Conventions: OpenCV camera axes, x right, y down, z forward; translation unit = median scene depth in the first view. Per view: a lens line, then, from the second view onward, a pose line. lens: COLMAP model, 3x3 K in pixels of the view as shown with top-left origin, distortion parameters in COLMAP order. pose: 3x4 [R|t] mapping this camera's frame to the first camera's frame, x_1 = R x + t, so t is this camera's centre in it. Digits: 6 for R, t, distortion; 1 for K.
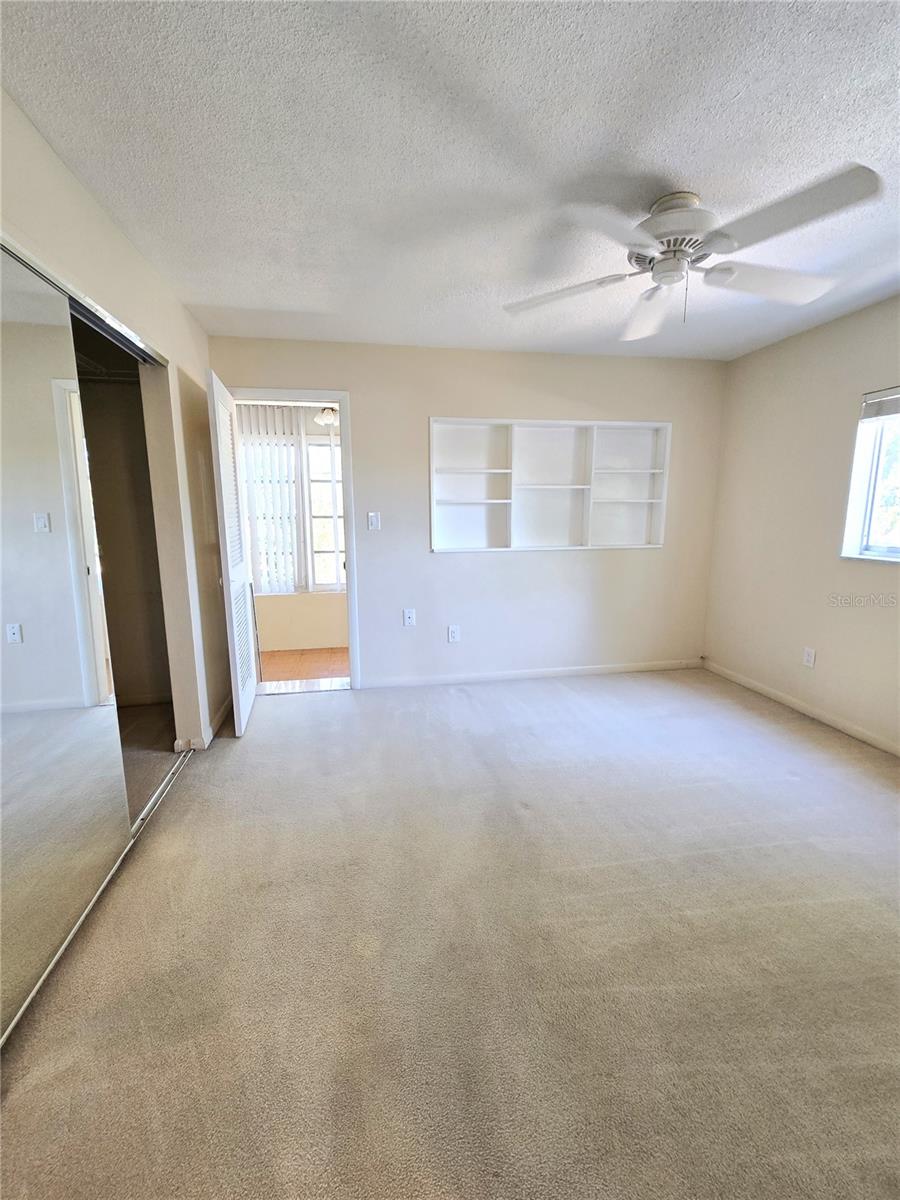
lens RADIAL K [[503.6, 0, 450.9], [0, 503.6, 597.3], [0, 0, 1]] dist [0.000656, -0.000423]
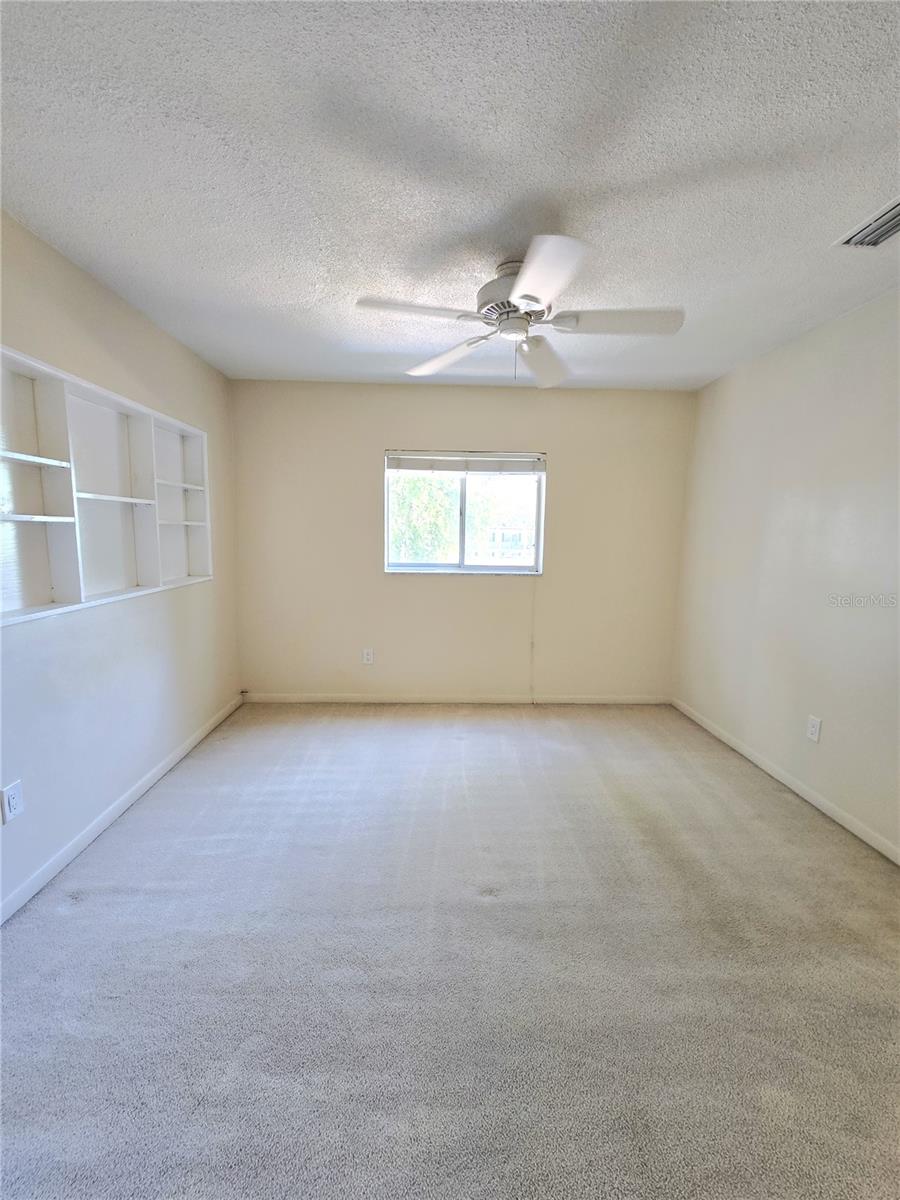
lens RADIAL K [[498.0, 0, 450.5], [0, 498.0, 596.7], [0, 0, 1]] dist [0.000673, -0.000625]
pose [[0.149665, -0.122083, 0.981171, -0.365661], [0.155121, 0.982958, 0.098644, -0.096003], [-0.976493, 0.137436, 0.166052, 0.508391]]
